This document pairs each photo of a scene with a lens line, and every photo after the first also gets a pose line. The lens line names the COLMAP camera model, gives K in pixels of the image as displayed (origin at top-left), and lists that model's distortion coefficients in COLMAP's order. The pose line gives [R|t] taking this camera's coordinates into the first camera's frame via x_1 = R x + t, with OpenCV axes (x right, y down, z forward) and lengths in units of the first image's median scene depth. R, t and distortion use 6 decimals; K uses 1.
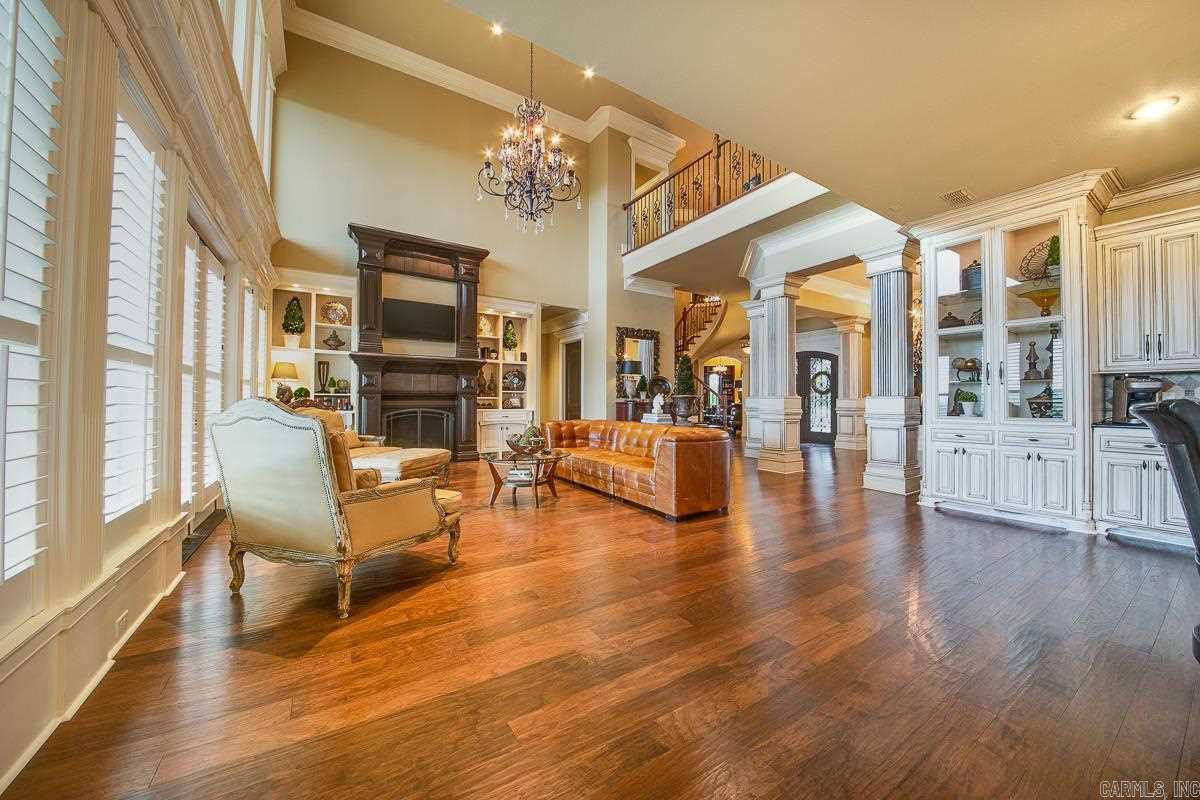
lens RADIAL K [[421.0, 0, 589.7], [0, 421.0, 397.4], [0, 0, 1]] dist [-0.003800, -0.000988]
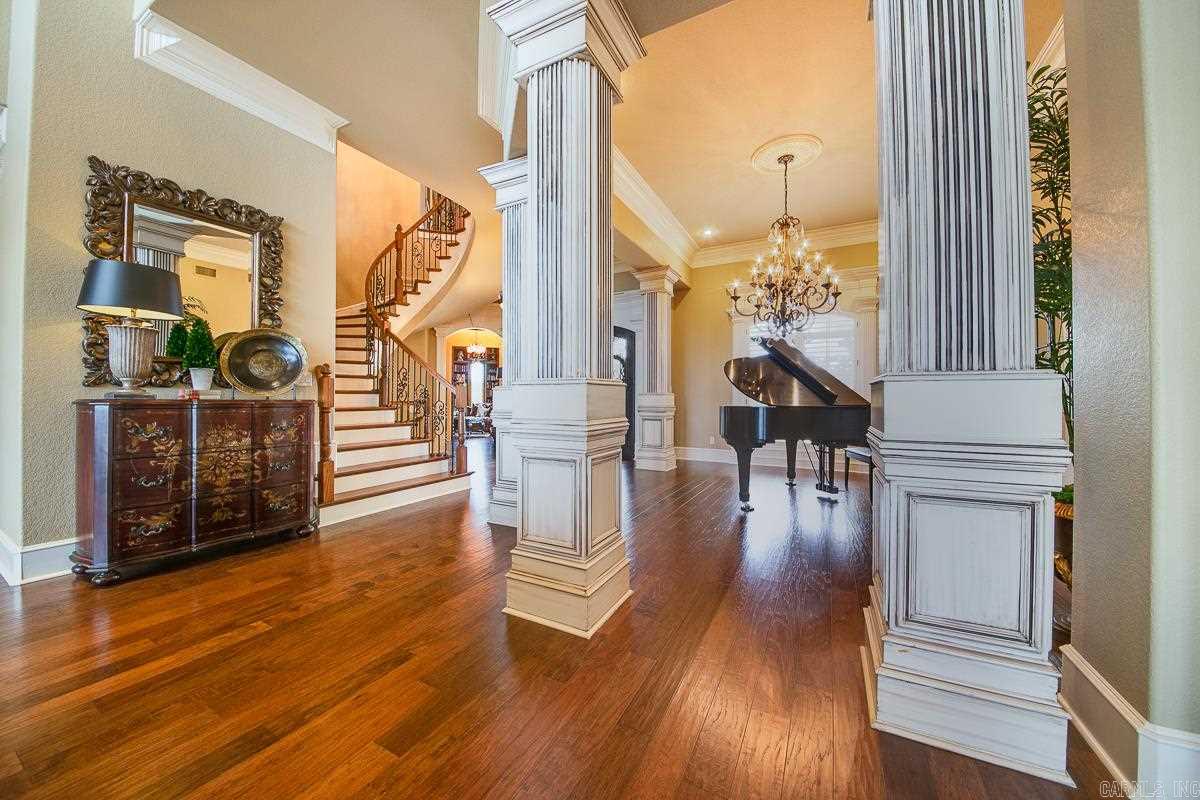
lens RADIAL K [[421.0, 0, 598.2], [0, 421.0, 398.8], [0, 0, 1]] dist [-0.003800, -0.000988]
pose [[0.862848, -0.003025, 0.505455, 0.181390], [-0.002006, 0.999954, 0.009408, 0.005459], [-0.505460, -0.009132, 0.862802, 0.421164]]
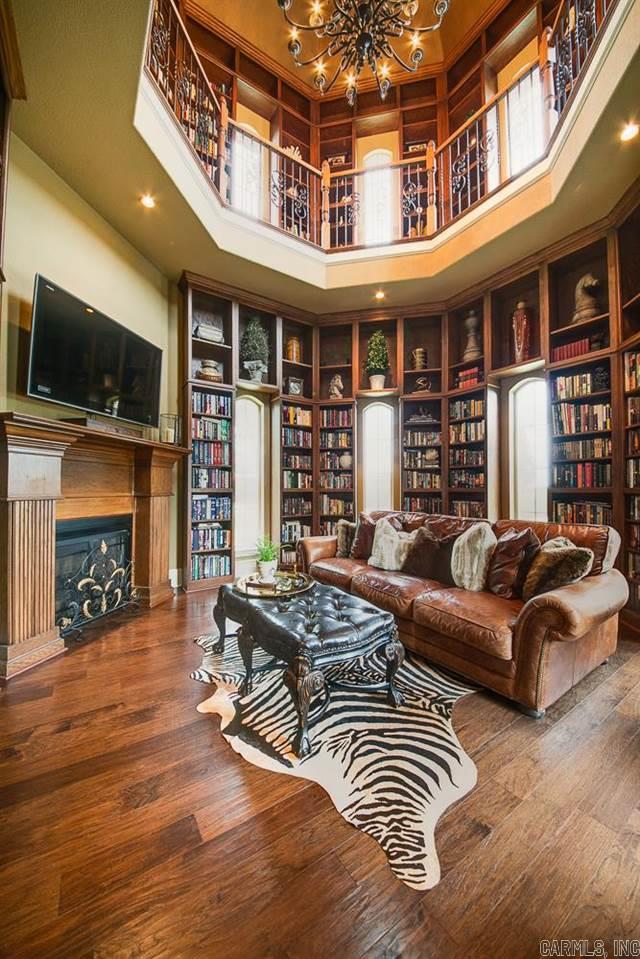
lens RADIAL K [[336.5, 0, 317.7], [0, 336.5, 483.8], [0, 0, 1]] dist [-0.003800, -0.000988]
pose [[0.999734, -0.008862, 0.021310, 0.427396], [0.008995, 0.999941, -0.006166, 0.008765], [-0.021254, 0.006356, 0.999754, 1.295244]]
